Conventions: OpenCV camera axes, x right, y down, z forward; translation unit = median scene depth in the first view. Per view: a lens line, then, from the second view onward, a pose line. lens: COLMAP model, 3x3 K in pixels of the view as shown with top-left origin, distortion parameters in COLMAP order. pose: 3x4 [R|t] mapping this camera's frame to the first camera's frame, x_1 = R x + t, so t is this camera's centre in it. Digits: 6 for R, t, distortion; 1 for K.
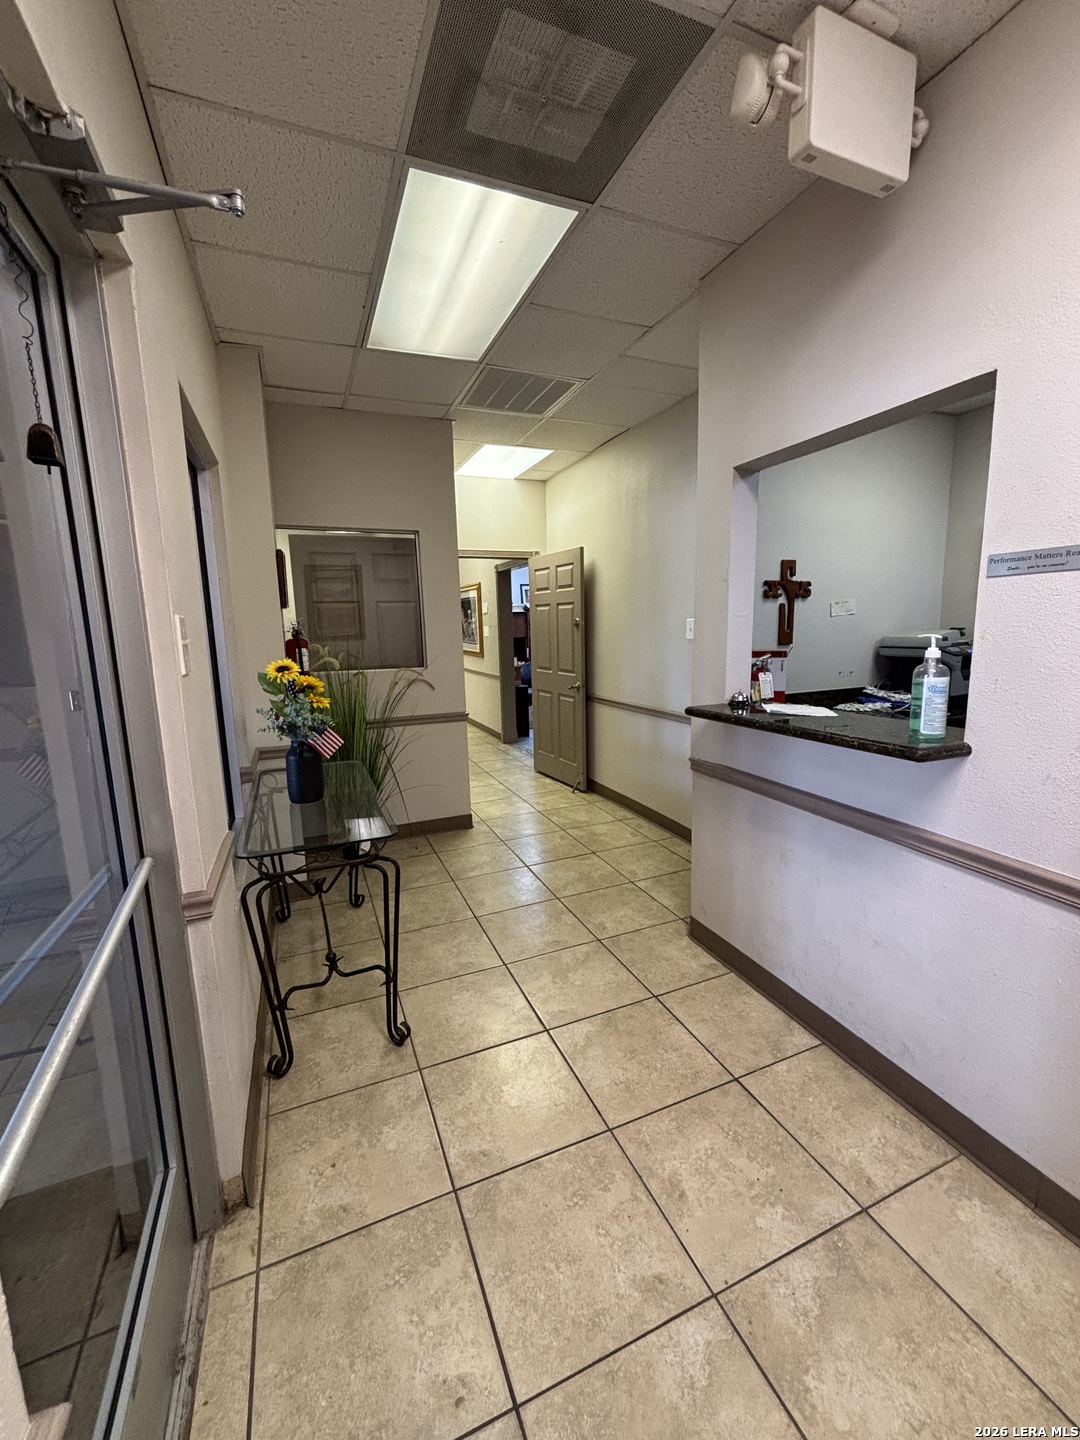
lens RADIAL K [[579.5, 0, 539.5], [0, 579.5, 718.7], [0, 0, 1]] dist [0.000333, -0.000115]
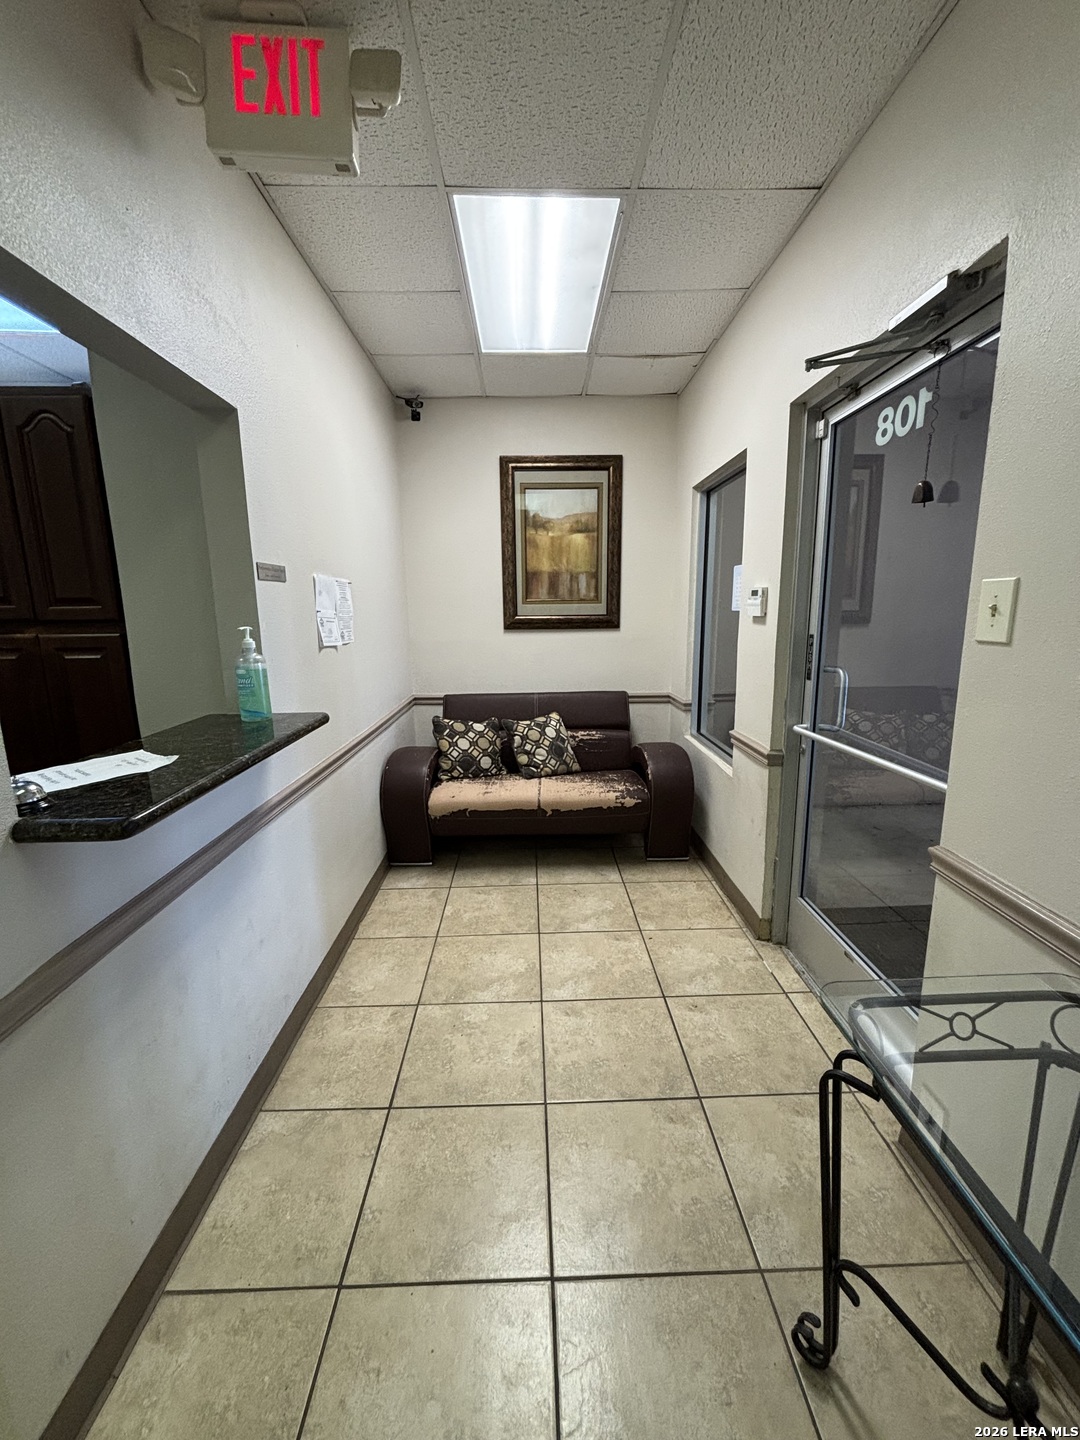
lens RADIAL K [[579.5, 0, 541.2], [0, 579.5, 718.3], [0, 0, 1]] dist [0.000333, -0.000115]
pose [[-0.932421, -0.038266, 0.359342, -0.227806], [0.083970, 0.944219, 0.318433, -0.278777], [-0.351483, 0.327087, -0.877196, 1.786086]]
